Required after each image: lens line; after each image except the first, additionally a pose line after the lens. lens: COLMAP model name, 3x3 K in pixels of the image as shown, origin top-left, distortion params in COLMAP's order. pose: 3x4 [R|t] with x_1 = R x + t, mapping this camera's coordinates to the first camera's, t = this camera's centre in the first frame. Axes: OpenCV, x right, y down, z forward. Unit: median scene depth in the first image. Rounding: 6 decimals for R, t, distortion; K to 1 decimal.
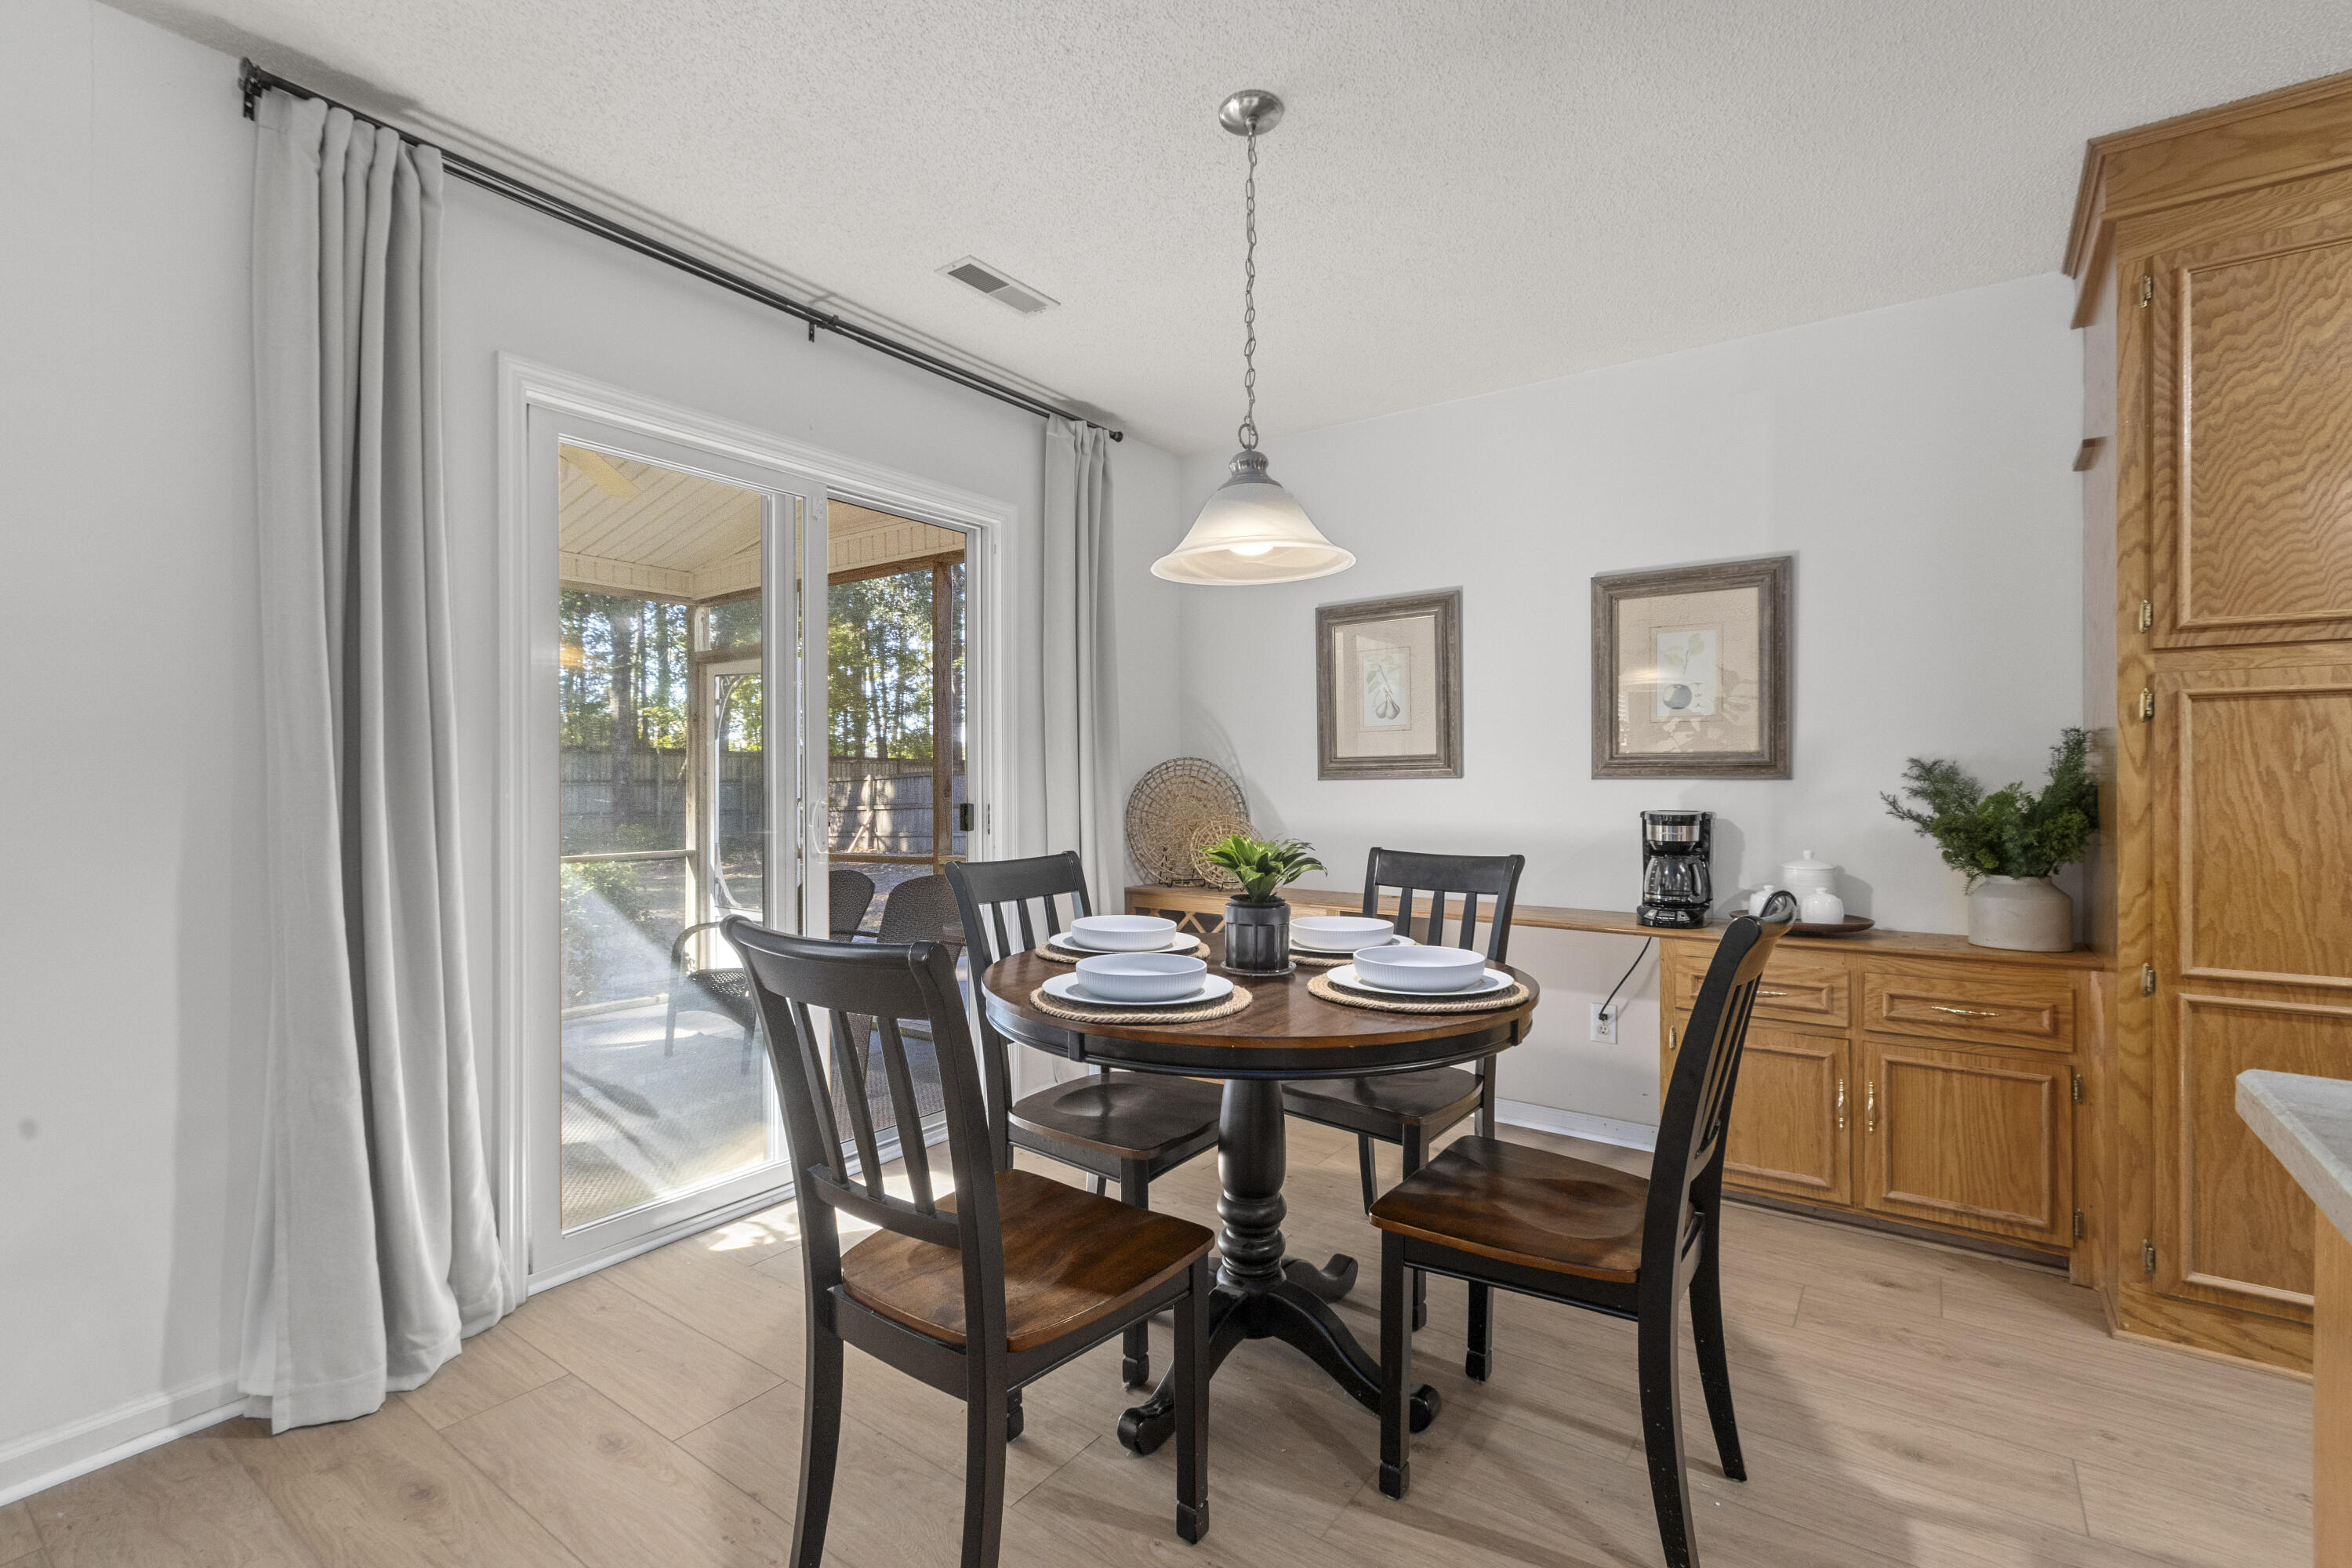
lens RADIAL K [[1051.1, 0, 1168.6], [0, 1051.1, 784.6], [0, 0, 1]] dist [-0.002378, 0.000096]
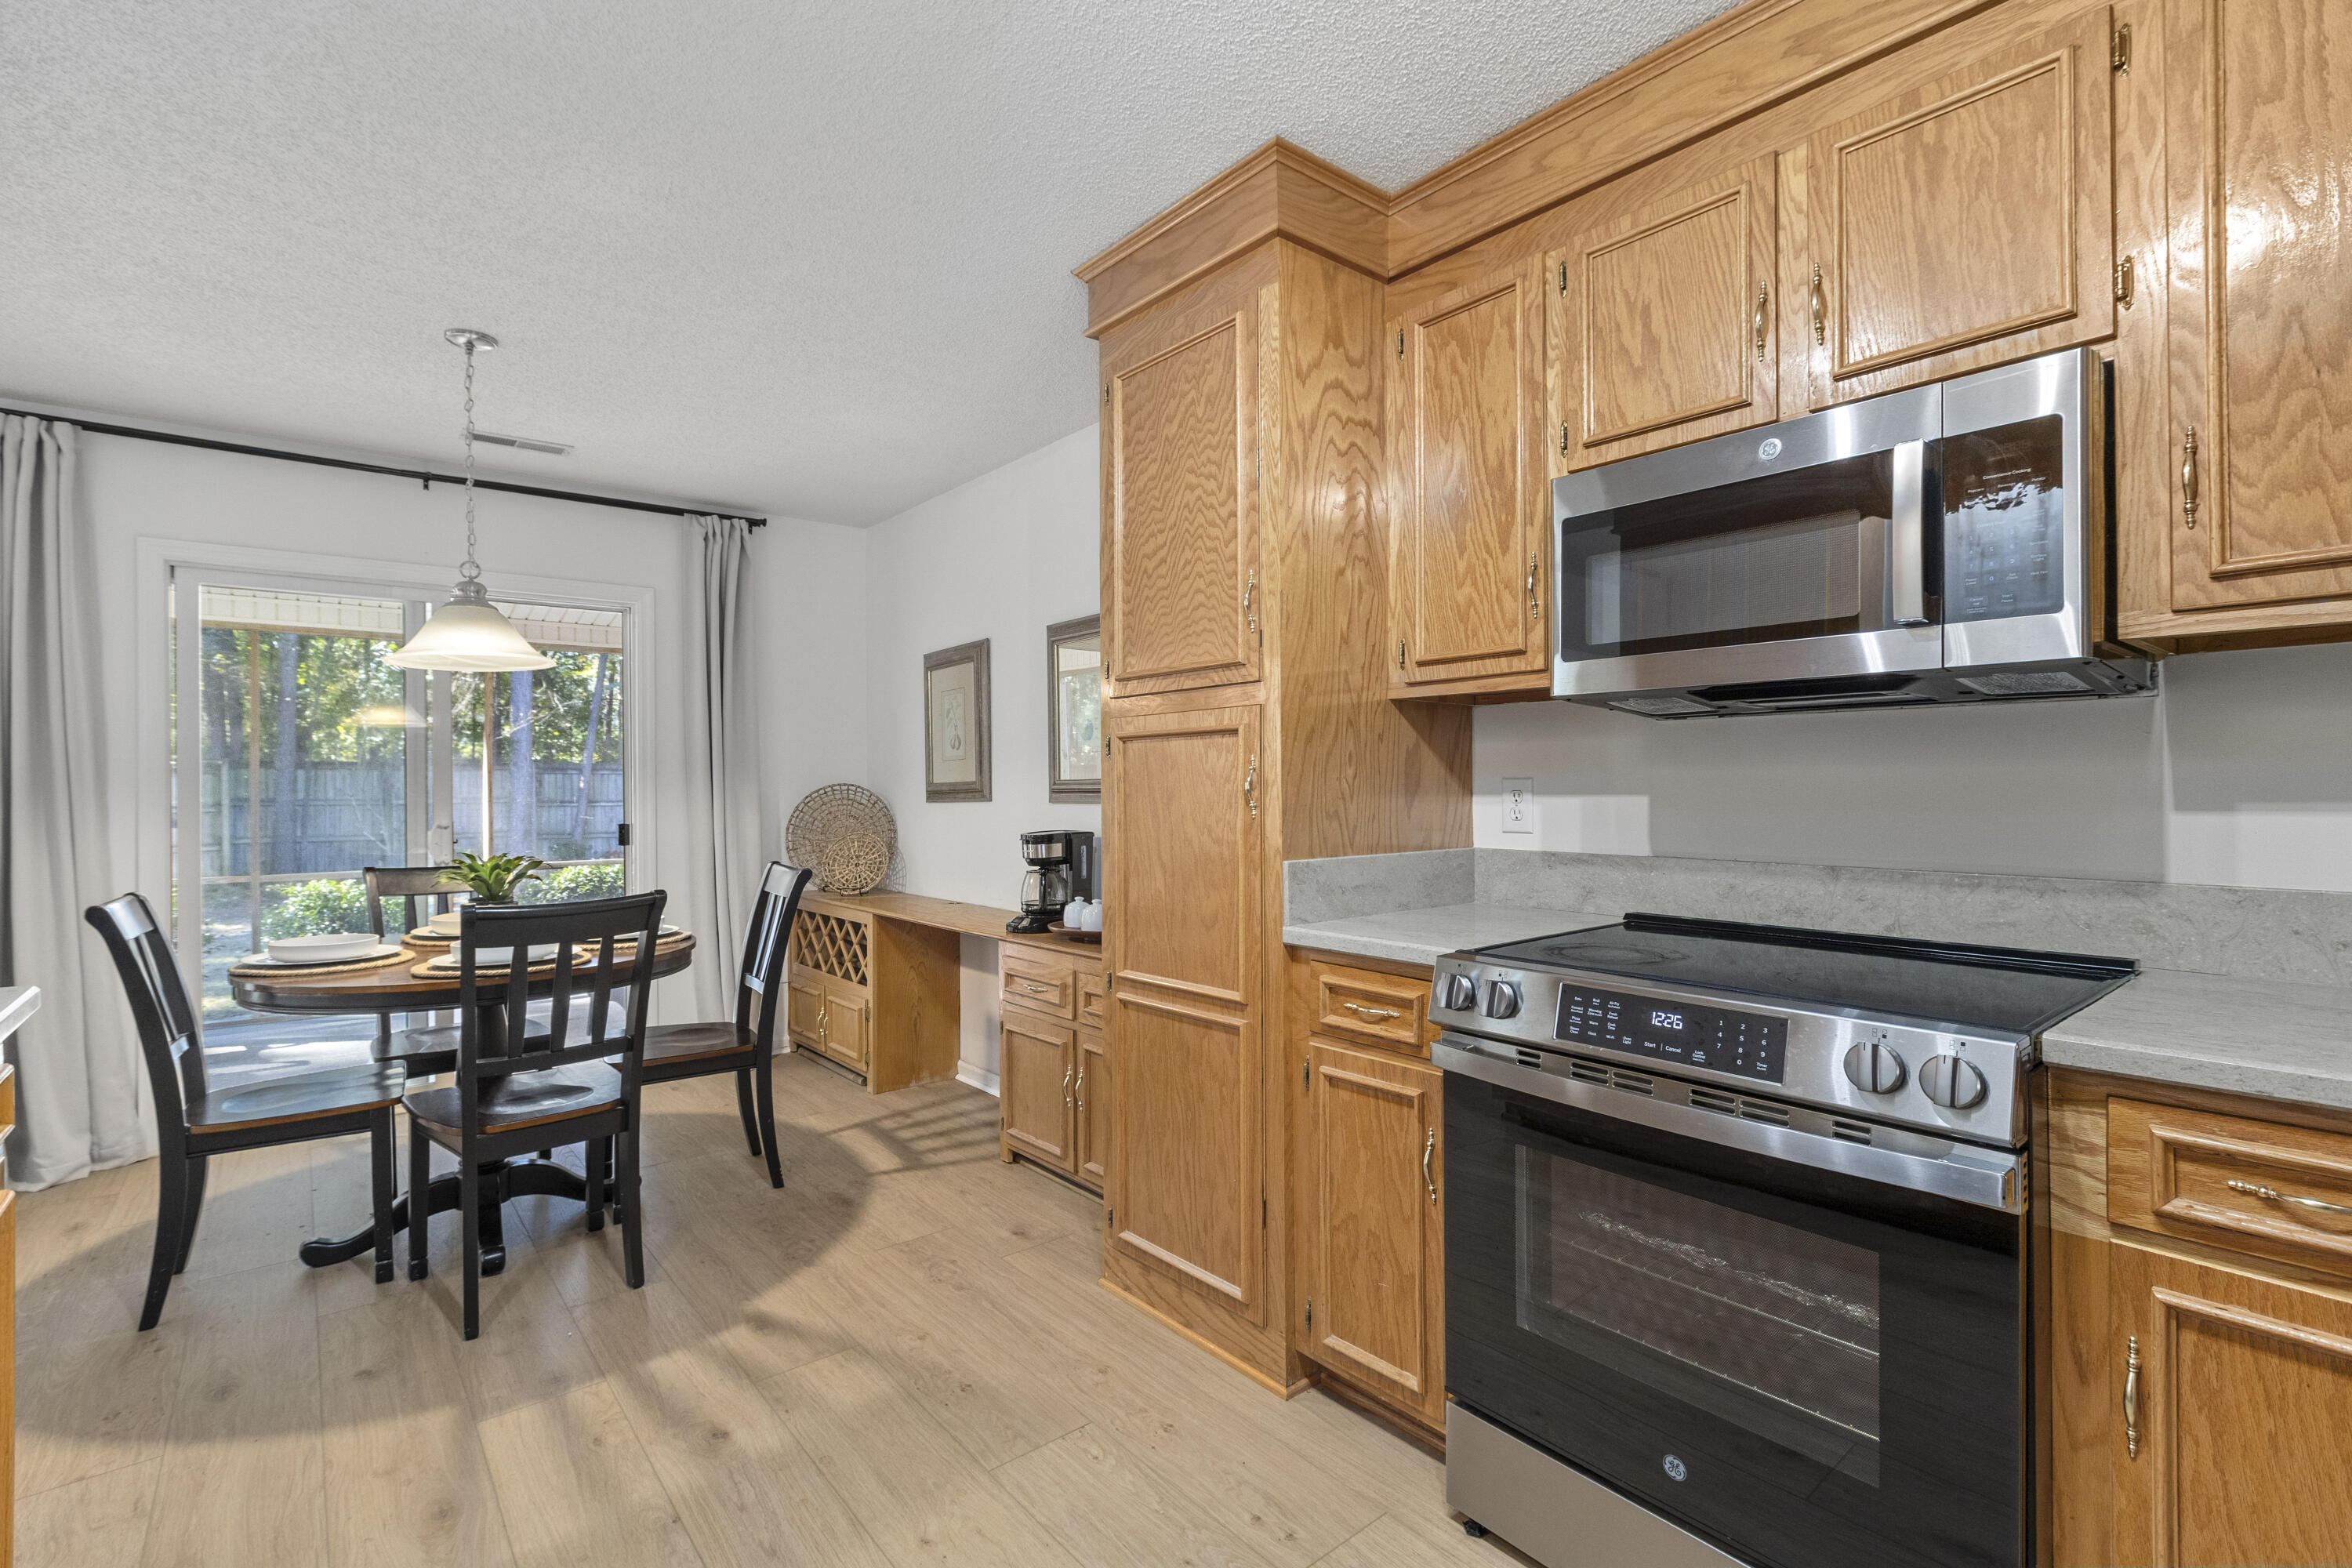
lens RADIAL K [[1063.0, 0, 1167.1], [0, 1063.0, 788.2], [0, 0, 1]] dist [-0.002393, -0.000065]
pose [[0.967493, -0.010666, -0.252672, 0.905456], [0.010243, 0.999943, -0.002991, -0.017402], [0.252689, 0.000306, 0.967547, -0.095080]]
